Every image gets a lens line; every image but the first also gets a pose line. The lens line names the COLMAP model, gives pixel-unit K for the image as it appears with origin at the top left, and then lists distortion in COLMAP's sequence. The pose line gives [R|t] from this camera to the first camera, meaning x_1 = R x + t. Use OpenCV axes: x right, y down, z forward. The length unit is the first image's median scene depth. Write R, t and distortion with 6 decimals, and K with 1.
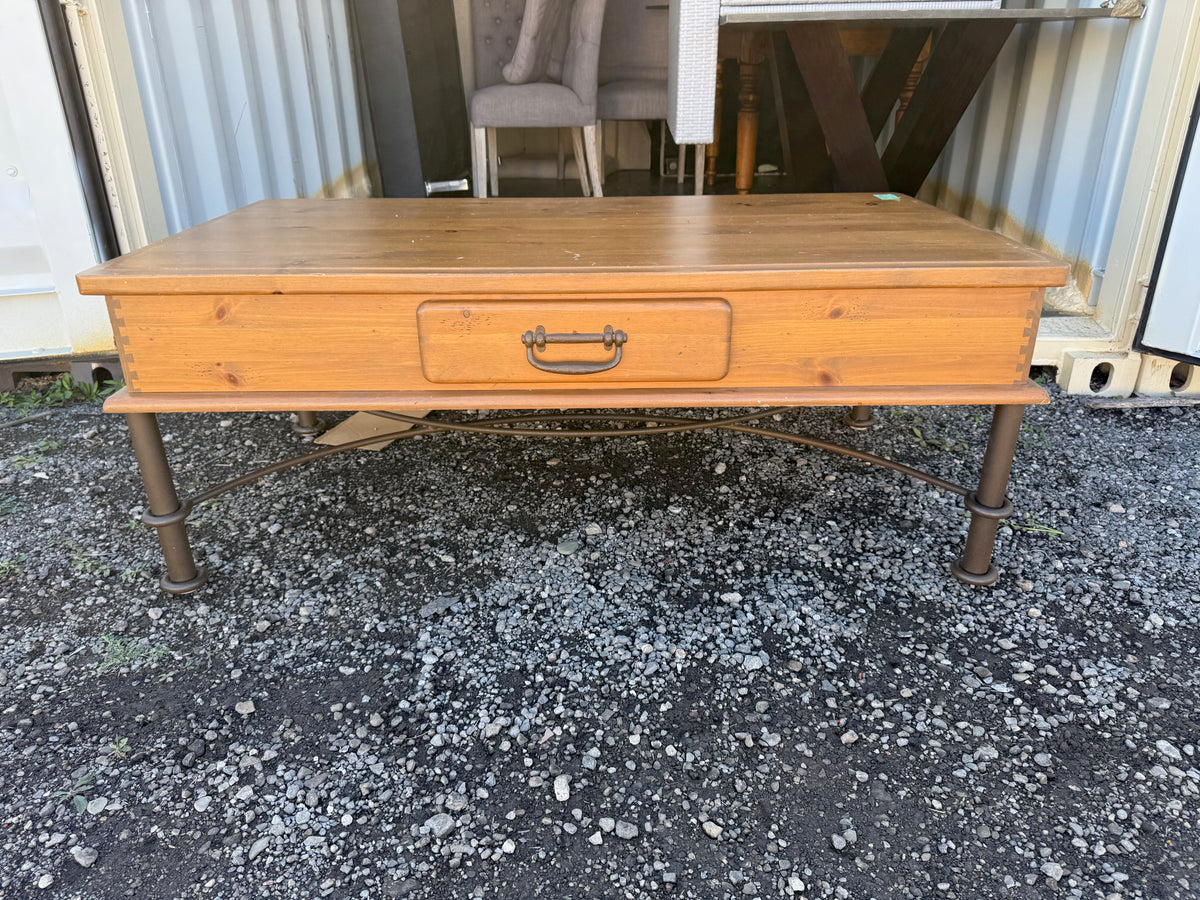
lens RADIAL K [[853.4, 0, 597.6], [0, 853.4, 441.8], [0, 0, 1]] dist [0.014197, -0.024222]
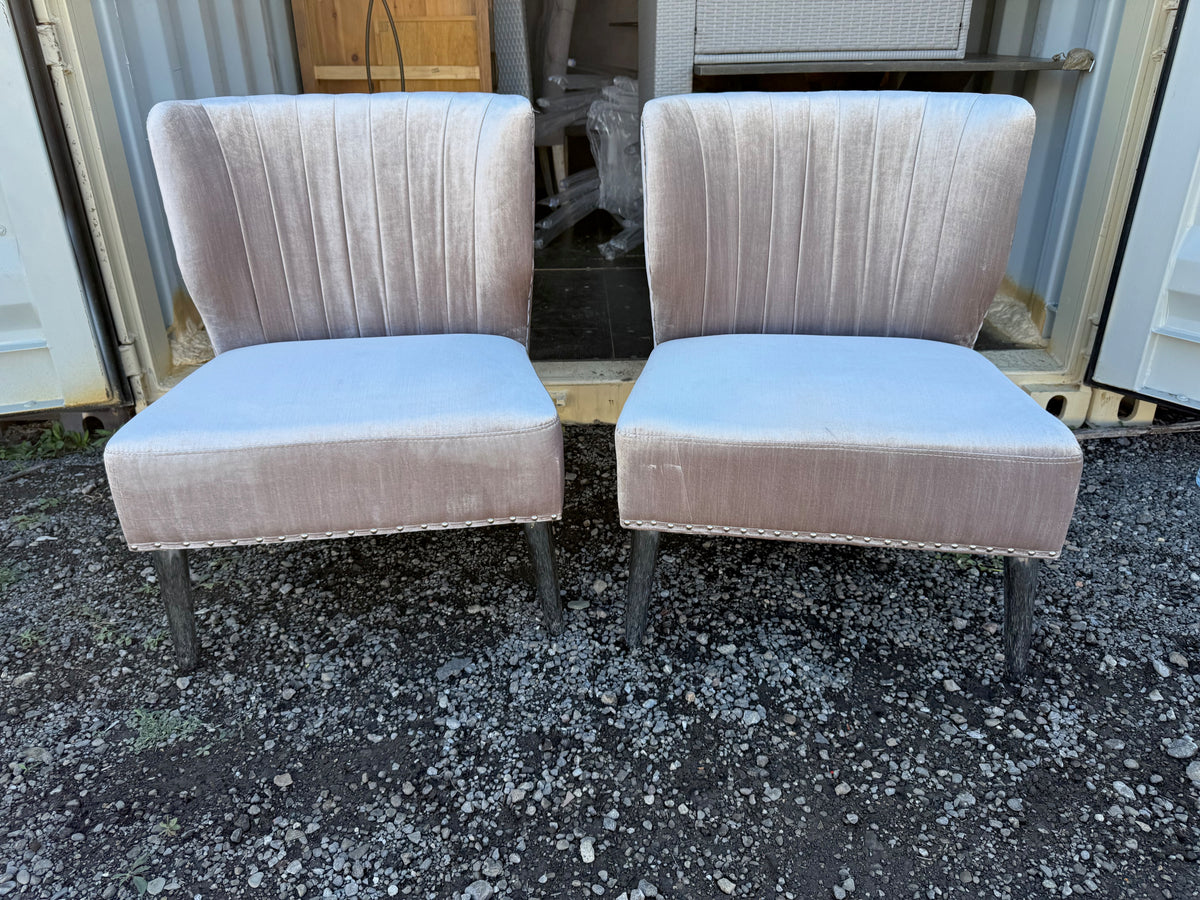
lens RADIAL K [[853.4, 0, 594.1], [0, 853.4, 447.0], [0, 0, 1]] dist [0.014197, -0.024222]
pose [[0.998774, -0.020602, 0.045013, -0.059338], [0.019510, 0.999507, 0.024581, -0.114695], [-0.045497, -0.023672, 0.998684, -0.068384]]
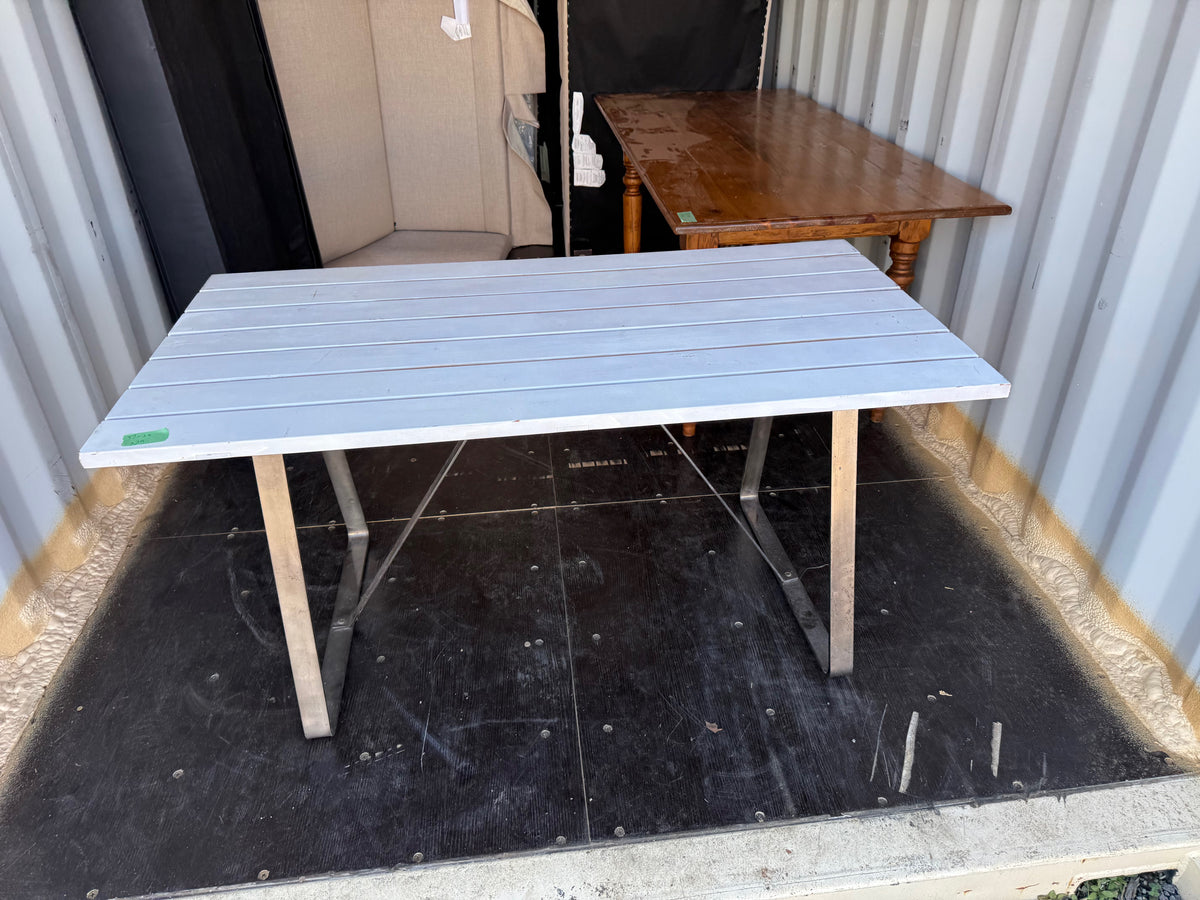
lens RADIAL K [[853.4, 0, 608.5], [0, 853.4, 435.6], [0, 0, 1]] dist [0.014197, -0.024222]
pose [[0.989485, -0.073574, 0.124522, -0.006800], [0.058506, 0.990974, 0.120612, -1.019979], [-0.132272, -0.112059, 0.984859, 0.702414]]
